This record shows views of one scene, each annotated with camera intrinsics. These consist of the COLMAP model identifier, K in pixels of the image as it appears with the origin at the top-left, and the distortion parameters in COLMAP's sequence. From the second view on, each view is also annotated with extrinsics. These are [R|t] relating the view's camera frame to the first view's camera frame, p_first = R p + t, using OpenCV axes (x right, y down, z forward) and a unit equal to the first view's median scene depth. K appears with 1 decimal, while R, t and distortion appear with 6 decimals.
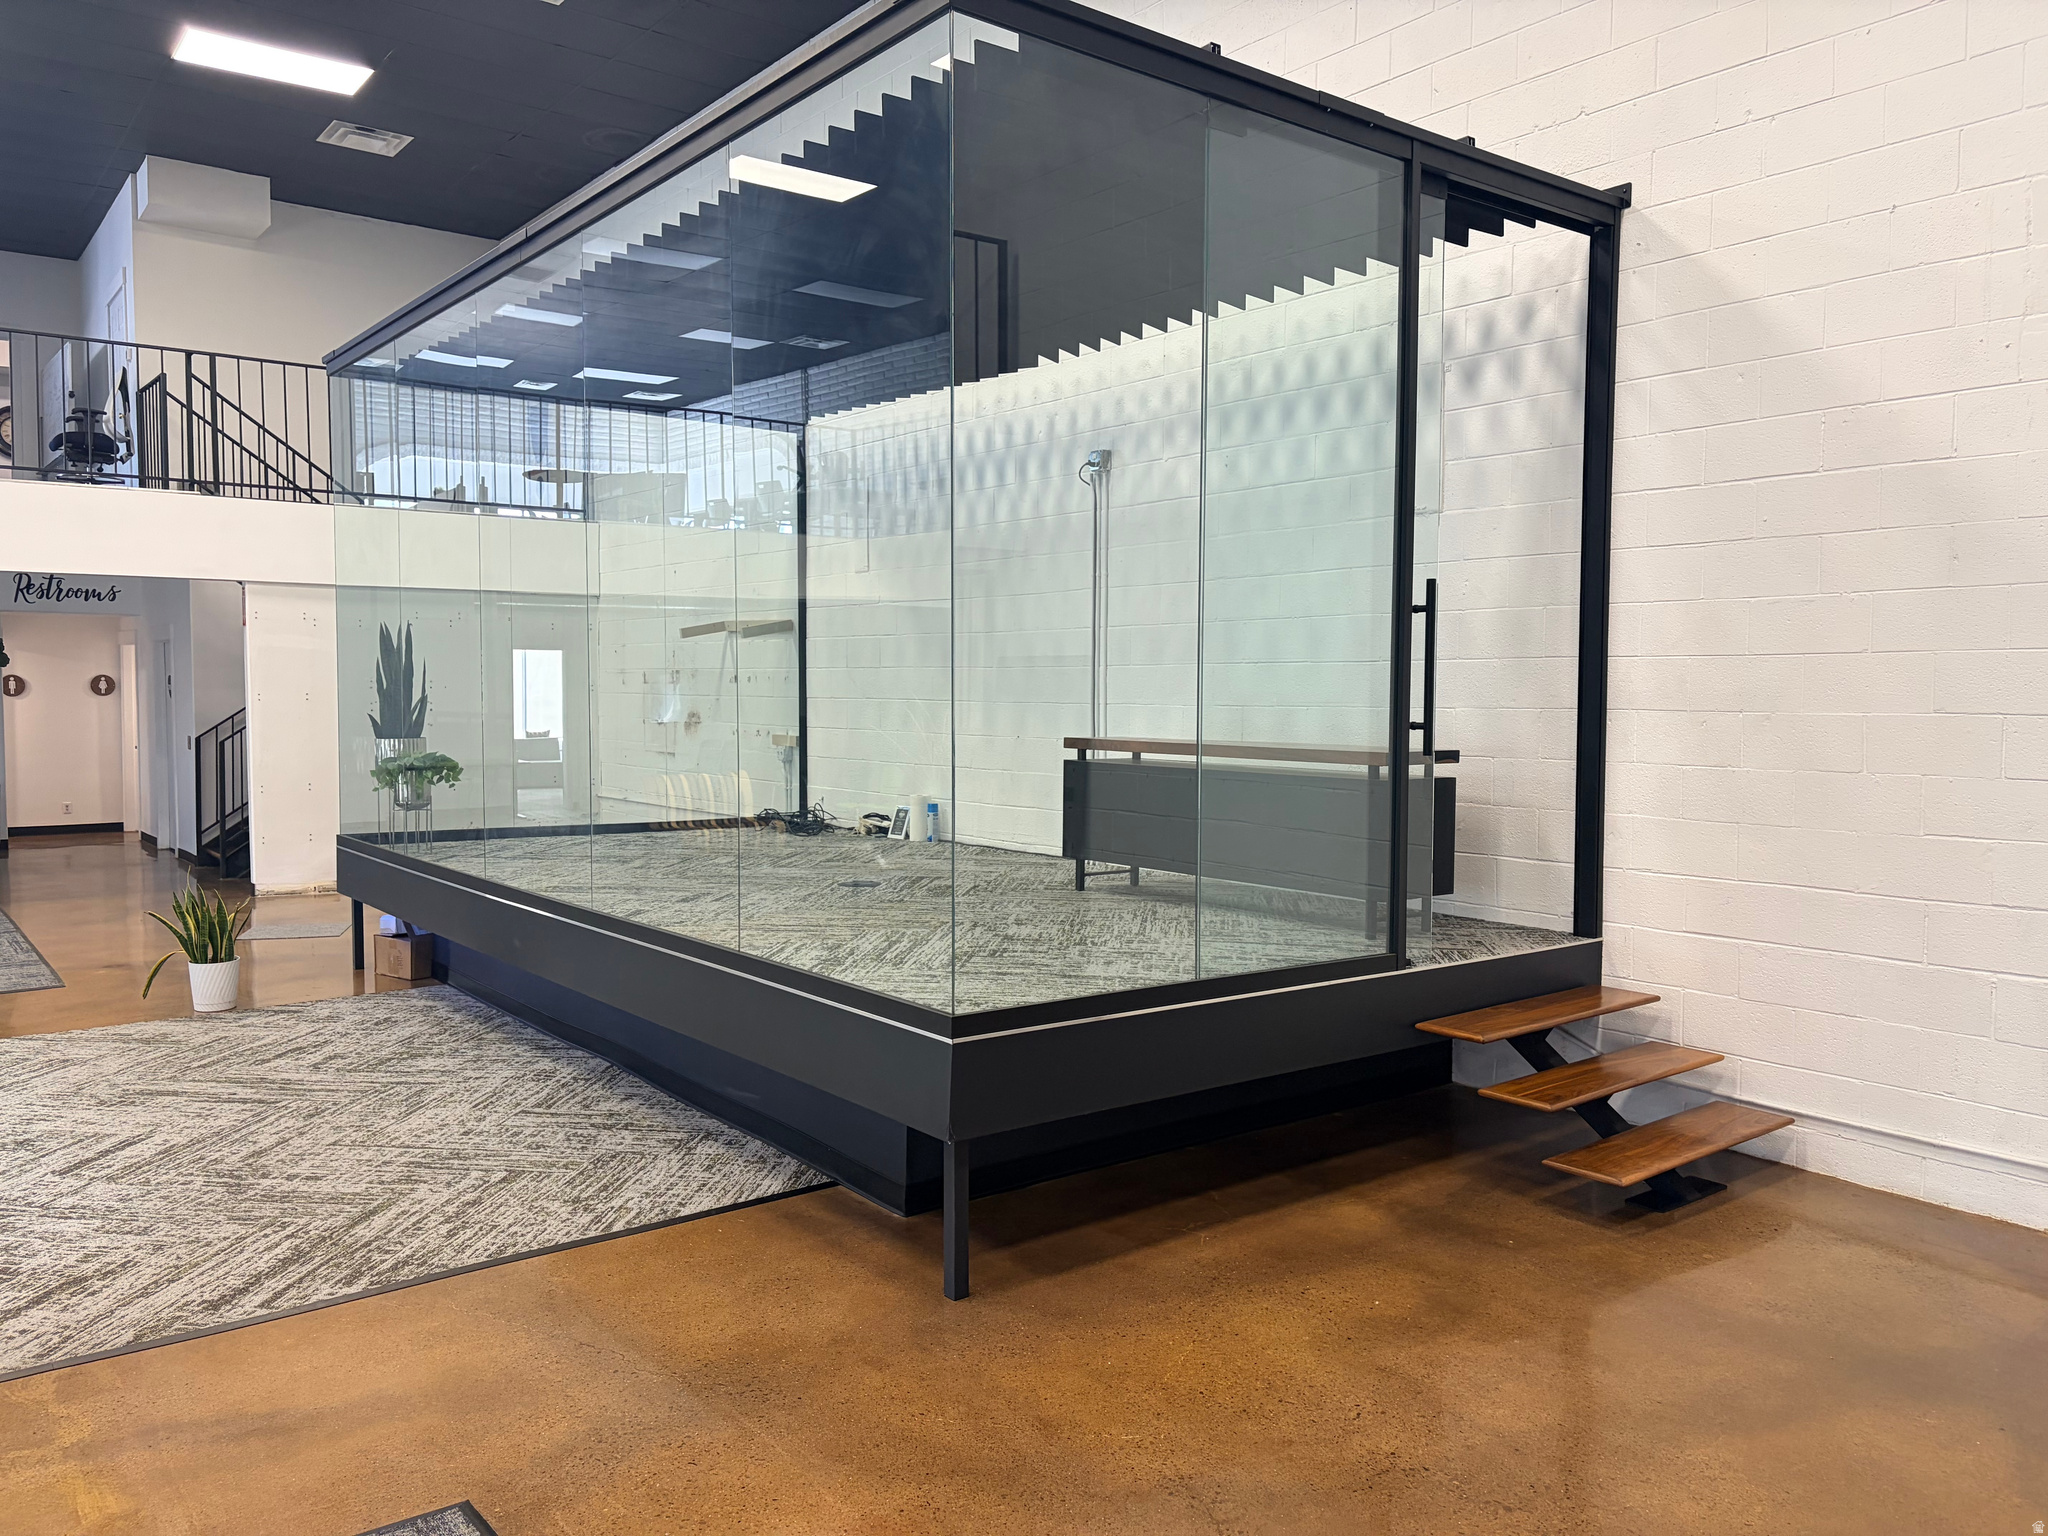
lens RADIAL K [[1536.5, 0, 1027.0], [0, 1536.5, 769.0], [0, 0, 1]] dist [0.049099, -0.053014]
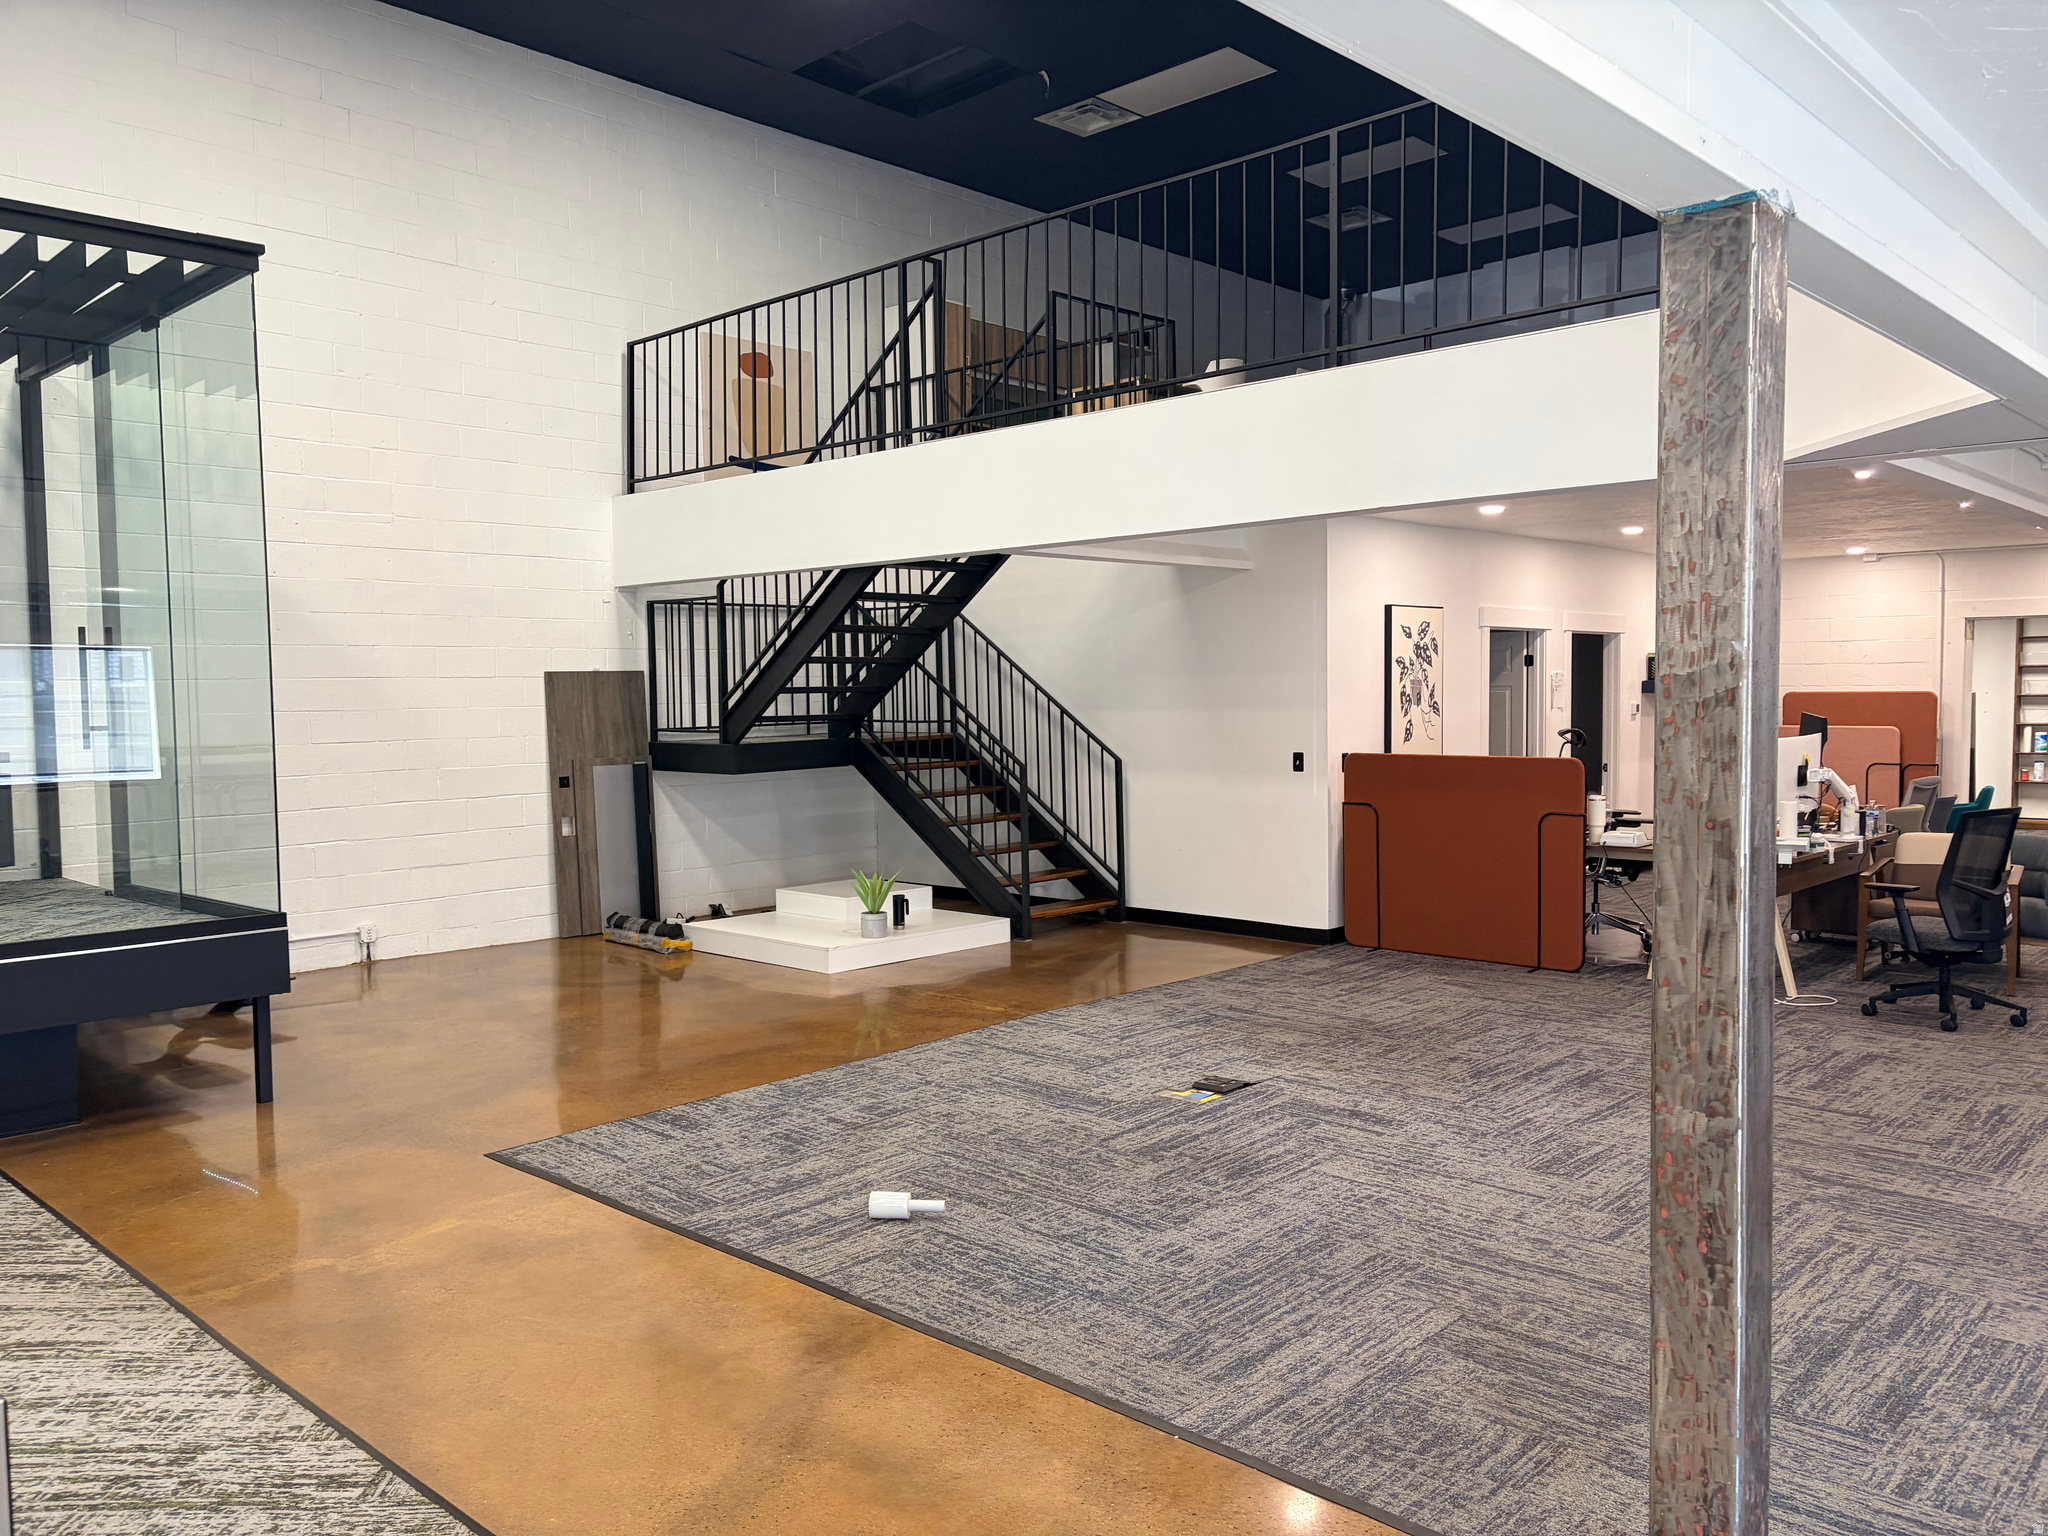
lens RADIAL K [[1536.5, 0, 1019.0], [0, 1536.5, 762.6], [0, 0, 1]] dist [0.049099, -0.053014]
pose [[-0.129692, -0.053406, 0.990115, -1.118919], [0.060421, 0.996267, 0.061652, -0.029552], [-0.989712, 0.067820, -0.125981, 0.297415]]
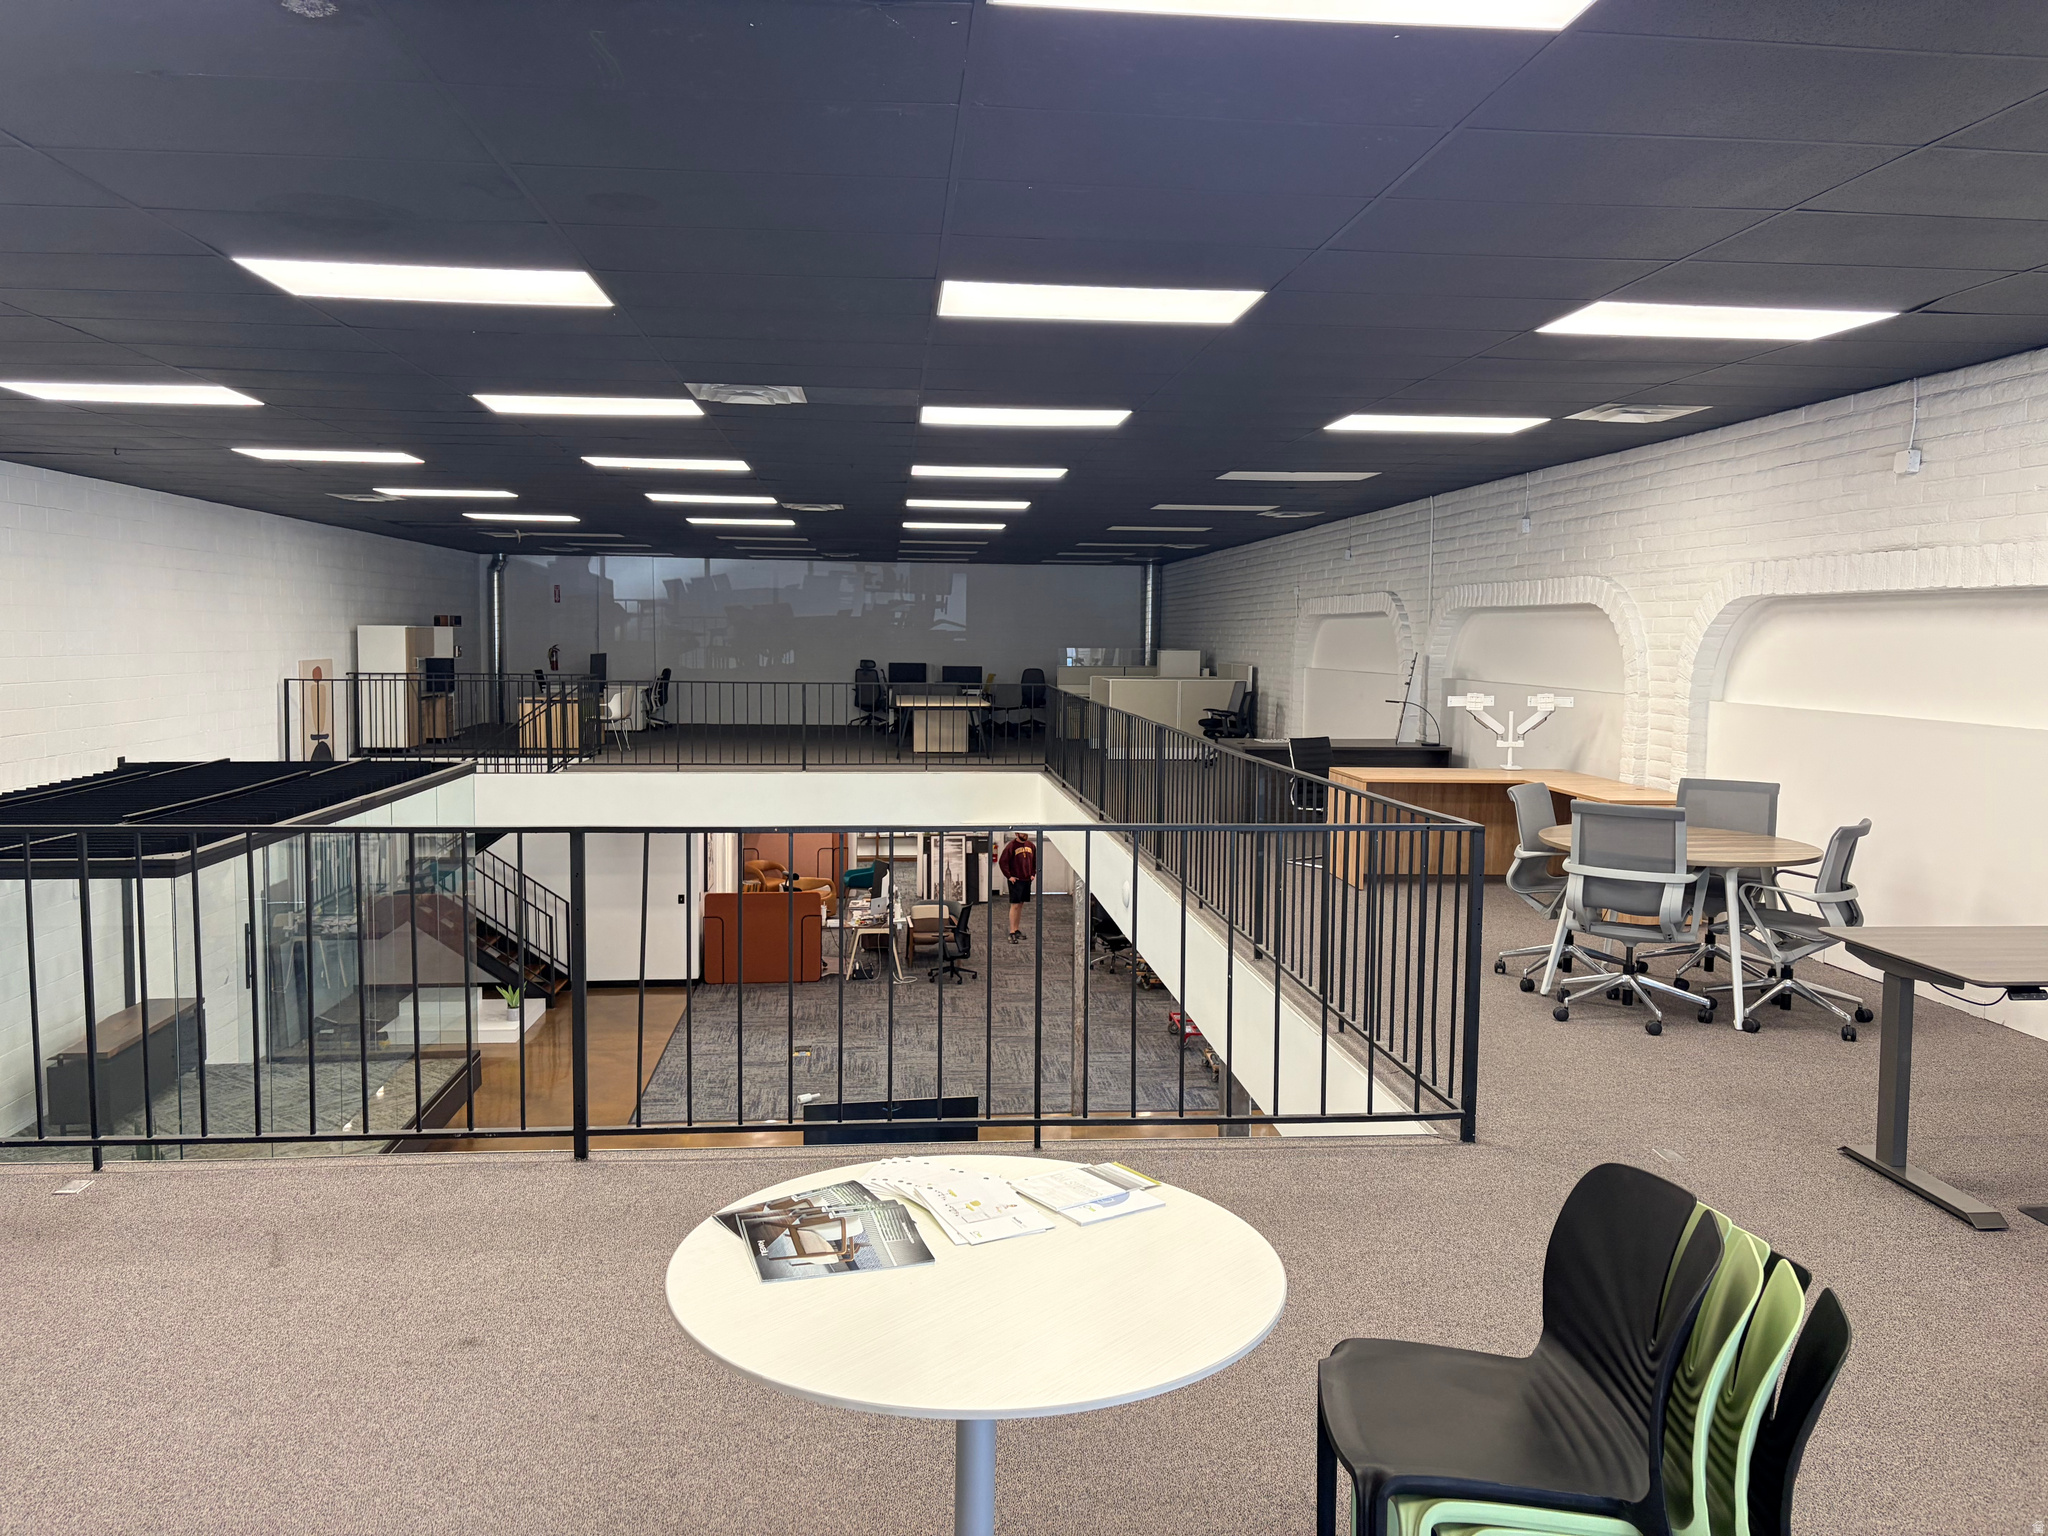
lens RADIAL K [[1536.5, 0, 1014.7], [0, 1536.5, 761.7], [0, 0, 1]] dist [0.049099, -0.053014]
pose [[-0.831967, -0.055656, 0.552026, -1.931754], [0.016752, 0.991982, 0.125260, -0.588194], [-0.554572, 0.113460, -0.824365, 2.040733]]
